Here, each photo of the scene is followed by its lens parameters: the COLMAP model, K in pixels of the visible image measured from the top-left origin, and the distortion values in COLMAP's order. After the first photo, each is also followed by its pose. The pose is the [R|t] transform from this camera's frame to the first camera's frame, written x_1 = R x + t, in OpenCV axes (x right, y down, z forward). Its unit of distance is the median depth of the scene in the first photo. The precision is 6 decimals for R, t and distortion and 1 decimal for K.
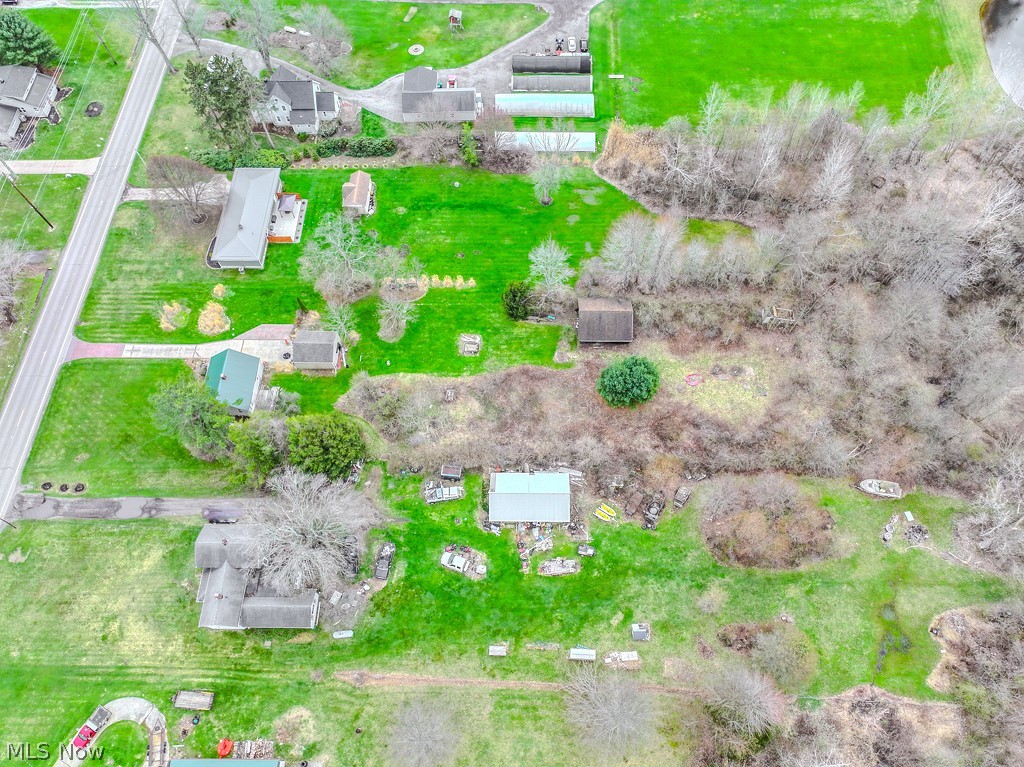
lens RADIAL K [[727.6, 0, 513.0], [0, 727.6, 377.6], [0, 0, 1]] dist [-0.005051, 0.023662]
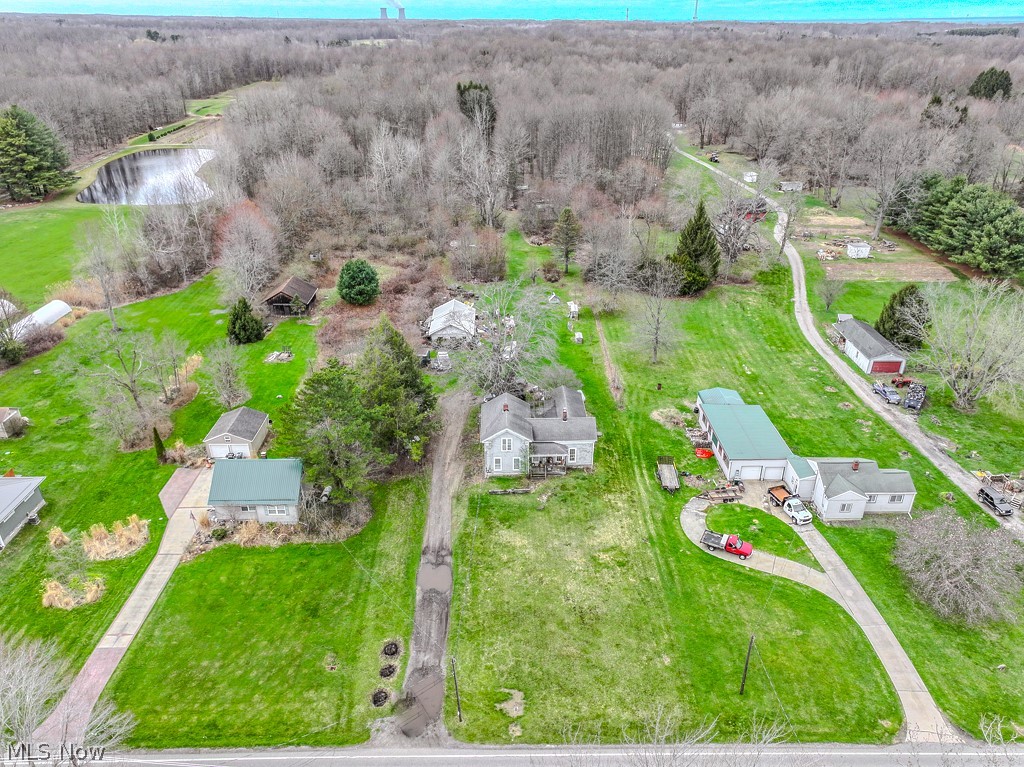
lens RADIAL K [[727.6, 0, 514.3], [0, 727.6, 381.7], [0, 0, 1]] dist [-0.005051, 0.023662]
pose [[-0.040181, -0.430245, 0.901817, -1.090443], [0.881793, 0.409201, 0.234513, 0.018472], [-0.469923, 0.804639, 0.362945, 0.618825]]
